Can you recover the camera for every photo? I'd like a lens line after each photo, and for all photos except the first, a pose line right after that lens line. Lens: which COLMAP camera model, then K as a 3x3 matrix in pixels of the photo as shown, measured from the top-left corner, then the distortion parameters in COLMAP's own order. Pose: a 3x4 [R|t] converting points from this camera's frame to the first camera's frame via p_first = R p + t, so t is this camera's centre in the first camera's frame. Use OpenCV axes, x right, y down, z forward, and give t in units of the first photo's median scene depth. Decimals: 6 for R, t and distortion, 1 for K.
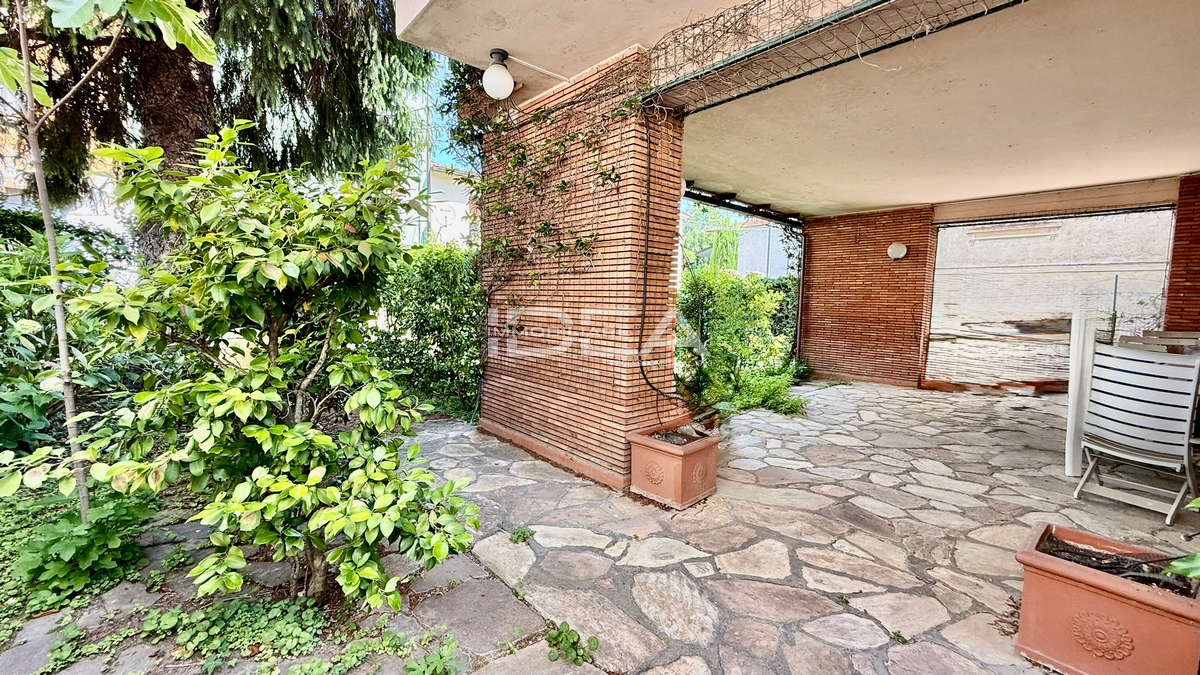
lens RADIAL K [[478.5, 0, 596.9], [0, 478.5, 337.2], [0, 0, 1]] dist [0.004127, -0.000104]
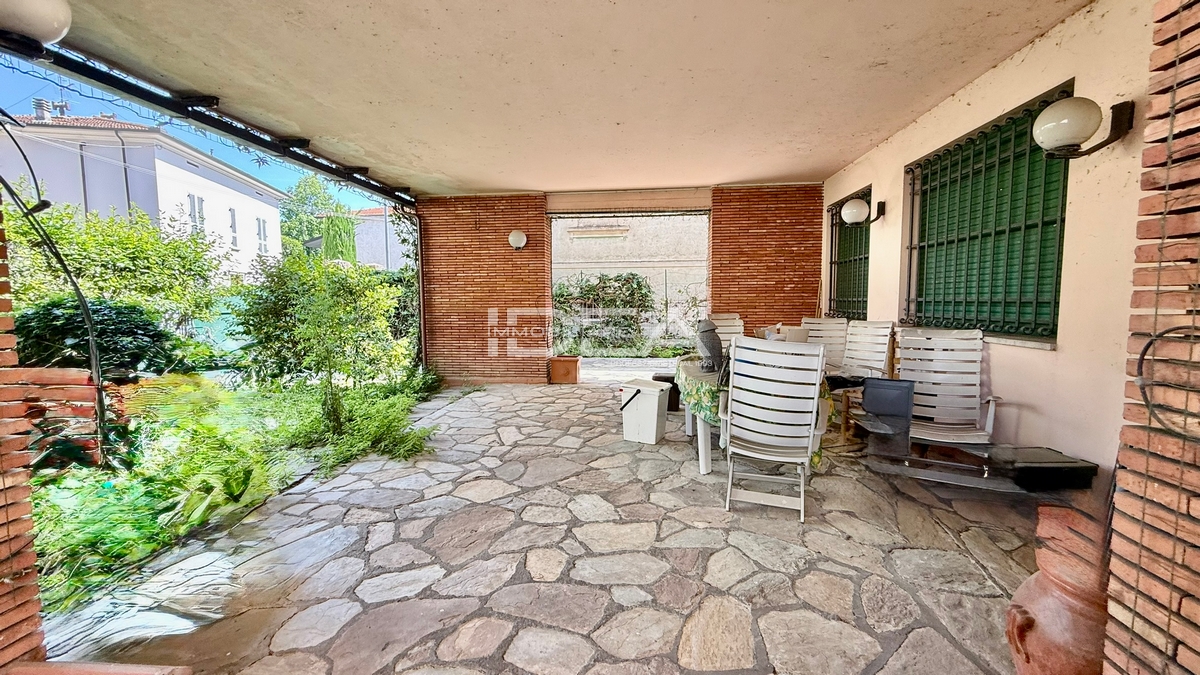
lens RADIAL K [[478.5, 0, 597.2], [0, 478.5, 338.4], [0, 0, 1]] dist [0.004127, -0.000104]
pose [[0.743292, -0.083421, 0.663745, 0.119207], [0.076538, 0.996284, 0.039504, -0.015570], [-0.664574, 0.021439, 0.746915, 0.226699]]
